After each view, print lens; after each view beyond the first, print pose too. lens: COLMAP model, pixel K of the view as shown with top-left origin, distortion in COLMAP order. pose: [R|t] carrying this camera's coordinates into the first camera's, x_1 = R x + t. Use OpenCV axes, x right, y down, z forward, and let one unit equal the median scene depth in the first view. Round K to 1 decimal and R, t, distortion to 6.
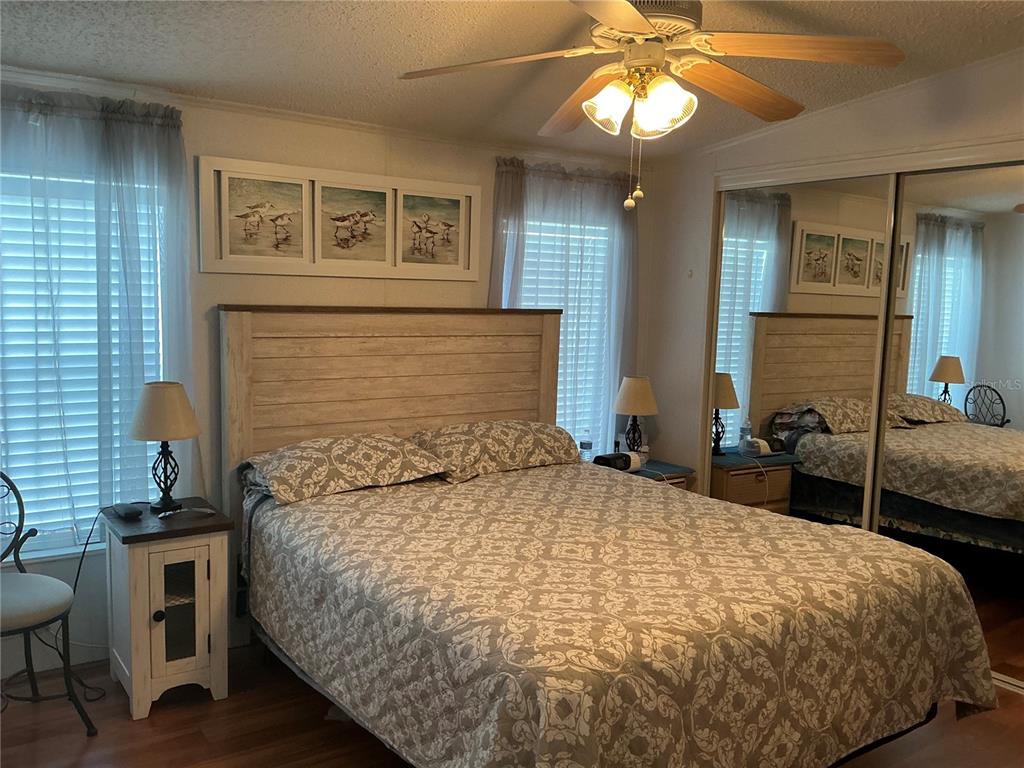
lens RADIAL K [[849.8, 0, 512.0], [0, 849.8, 384.0], [0, 0, 1]] dist [0.144120, -0.290559]
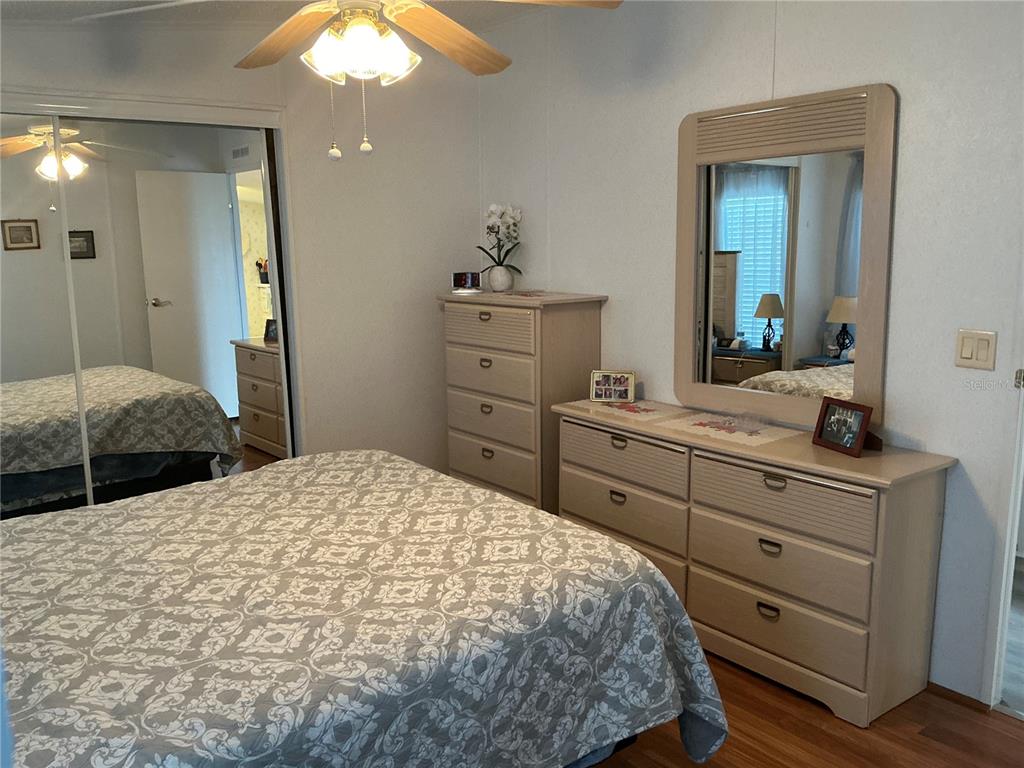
lens RADIAL K [[849.8, 0, 512.0], [0, 849.8, 384.0], [0, 0, 1]] dist [0.144120, -0.290559]
pose [[-0.038171, -0.192925, 0.980471, -0.754045], [0.136161, 0.971030, 0.196368, -0.116758], [-0.989951, 0.140998, -0.010796, 0.813312]]
